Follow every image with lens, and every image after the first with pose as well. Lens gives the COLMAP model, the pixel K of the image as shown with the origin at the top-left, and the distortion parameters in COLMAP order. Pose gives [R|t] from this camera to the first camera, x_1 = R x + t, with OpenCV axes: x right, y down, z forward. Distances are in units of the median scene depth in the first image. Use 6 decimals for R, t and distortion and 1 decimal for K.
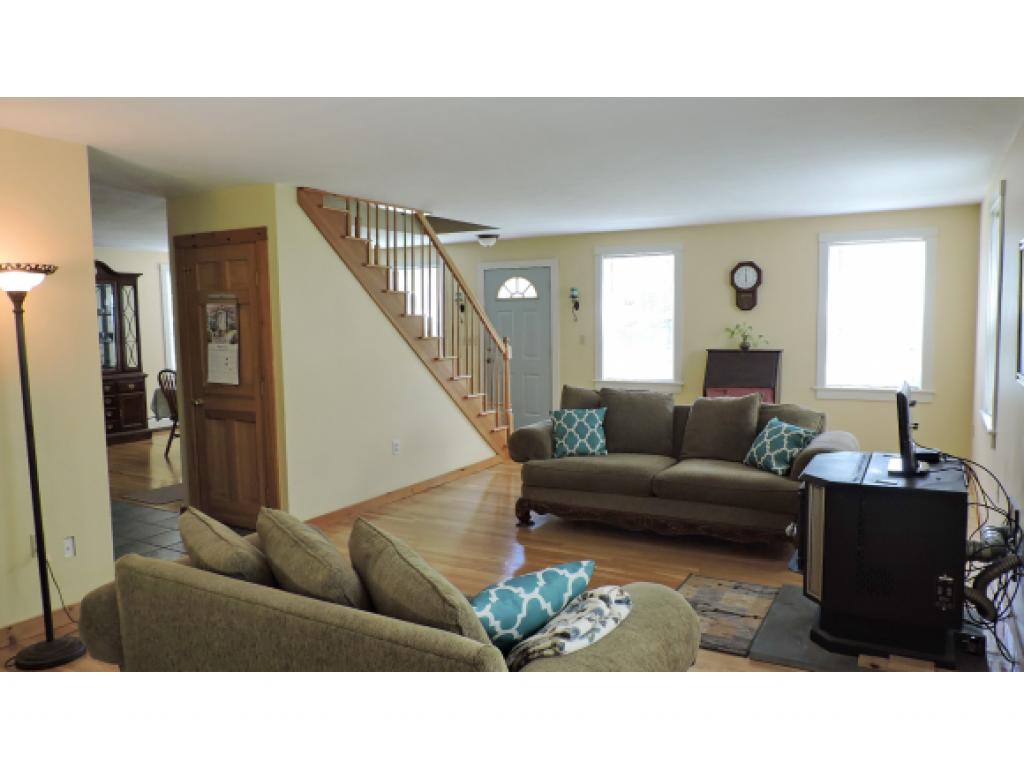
lens RADIAL K [[727.3, 0, 508.7], [0, 727.3, 385.1], [0, 0, 1]] dist [-0.014664, 0.000456]
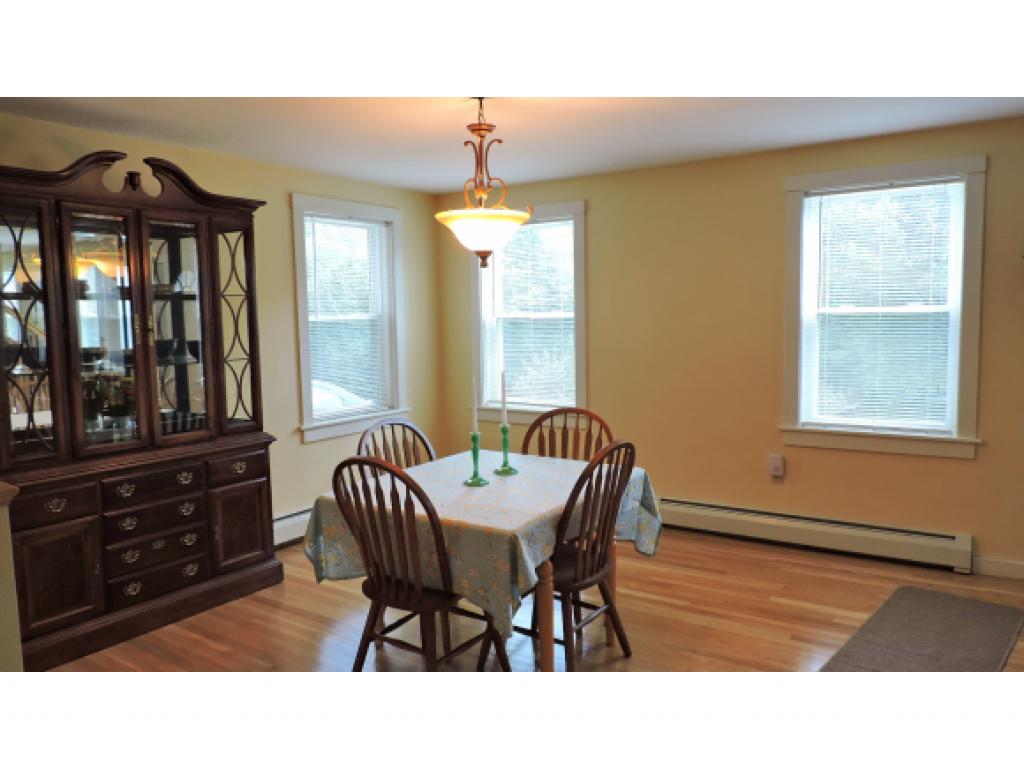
lens RADIAL K [[727.3, 0, 518.1], [0, 727.3, 379.8], [0, 0, 1]] dist [-0.014664, 0.000456]
pose [[0.997633, -0.004633, -0.068611, -0.323840], [0.003236, 0.999786, -0.020446, -0.039496], [0.068691, 0.020175, 0.997434, 0.577786]]
